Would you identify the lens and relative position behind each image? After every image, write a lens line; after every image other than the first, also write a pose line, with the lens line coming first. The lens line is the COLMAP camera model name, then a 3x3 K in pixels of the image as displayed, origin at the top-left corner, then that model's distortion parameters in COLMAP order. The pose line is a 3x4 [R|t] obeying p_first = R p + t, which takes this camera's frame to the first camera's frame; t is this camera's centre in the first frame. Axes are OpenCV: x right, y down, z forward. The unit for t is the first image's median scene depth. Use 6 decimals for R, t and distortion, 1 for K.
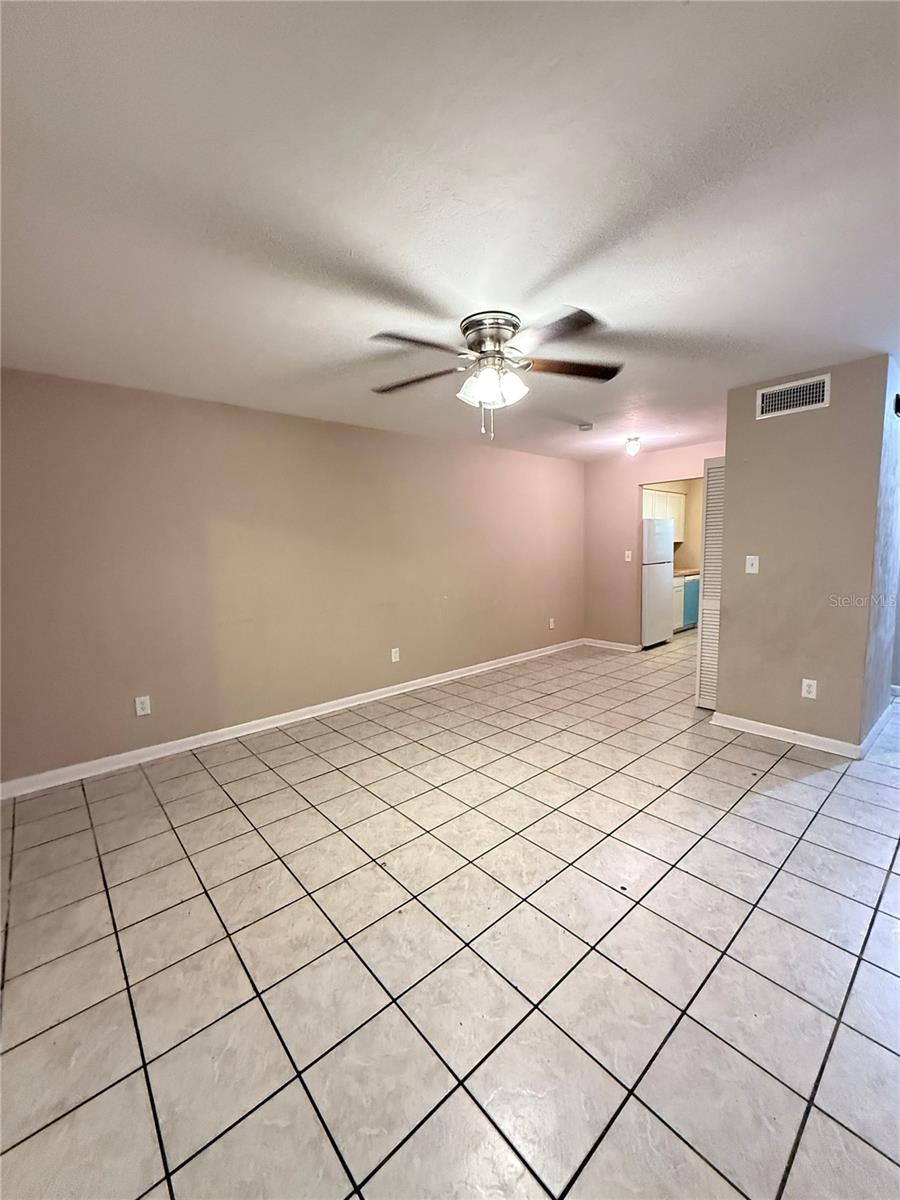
lens RADIAL K [[480.0, 0, 451.8], [0, 480.0, 598.1], [0, 0, 1]] dist [0.000466, 0.000070]
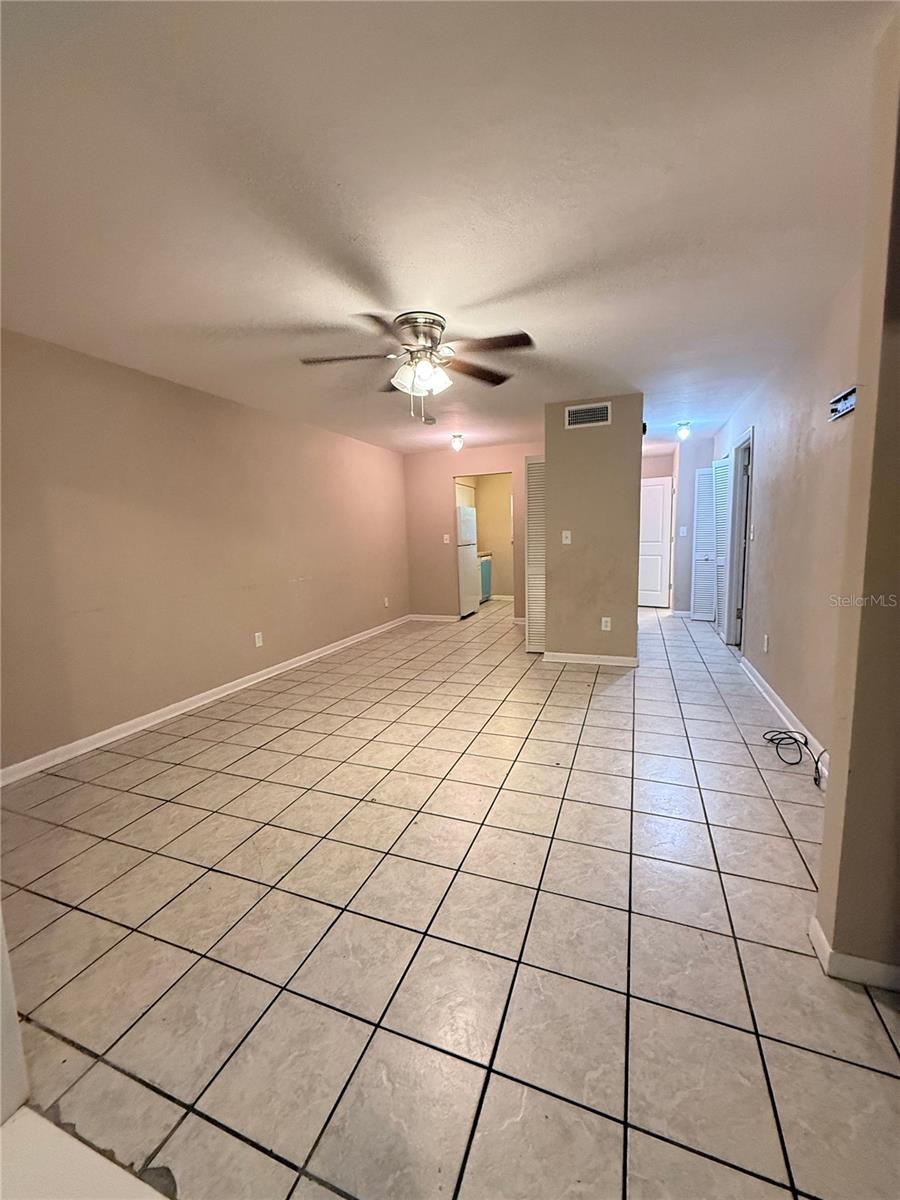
lens RADIAL K [[480.0, 0, 451.7], [0, 480.0, 599.1], [0, 0, 1]] dist [0.000466, 0.000070]
pose [[0.882708, -0.065224, 0.465374, -0.306330], [0.059832, 0.997860, 0.026366, 0.049840], [-0.466098, 0.004571, 0.884721, -0.040928]]
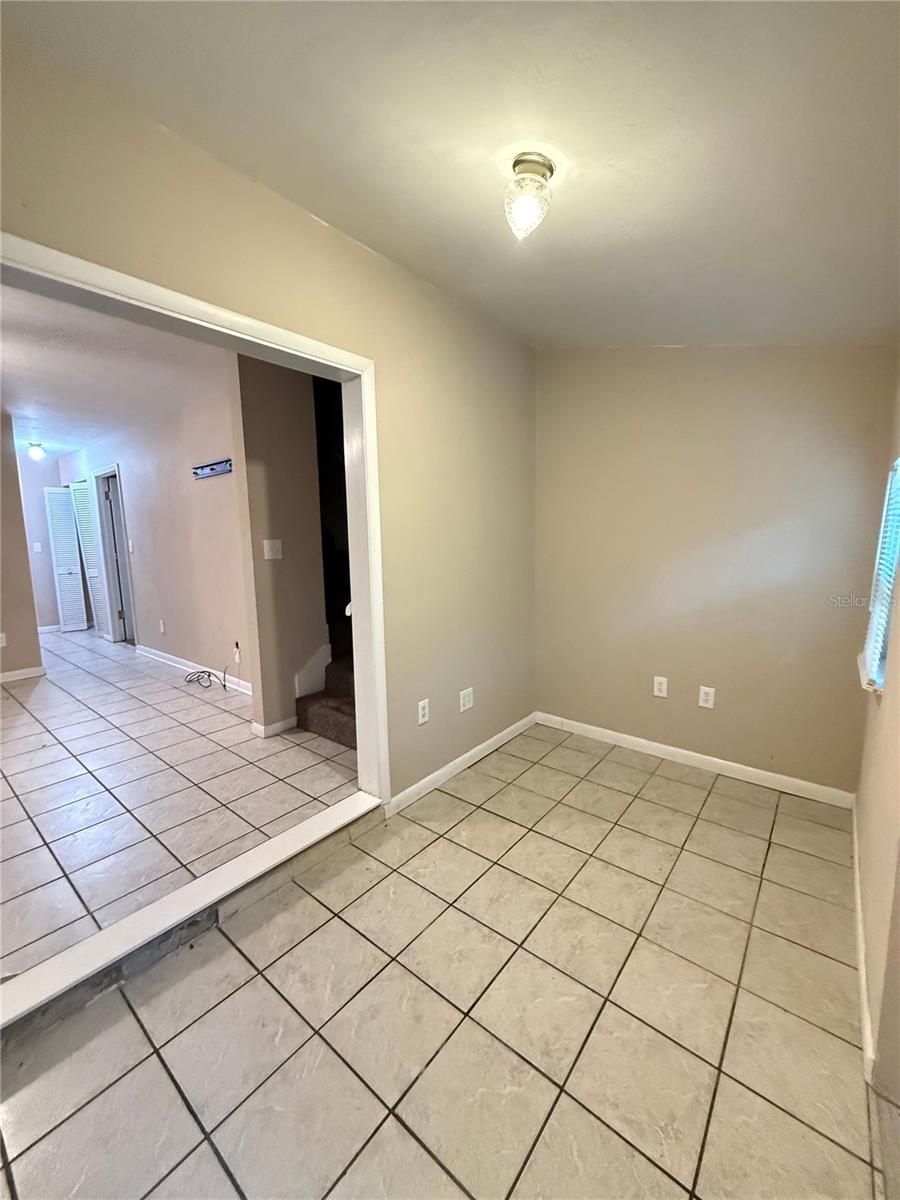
lens RADIAL K [[480.0, 0, 450.8], [0, 480.0, 599.8], [0, 0, 1]] dist [0.000466, 0.000070]
pose [[-0.164066, -0.108686, 0.980444, -0.831073], [0.136860, 0.981792, 0.131737, 0.068968], [-0.976909, 0.155797, -0.146203, -0.085233]]
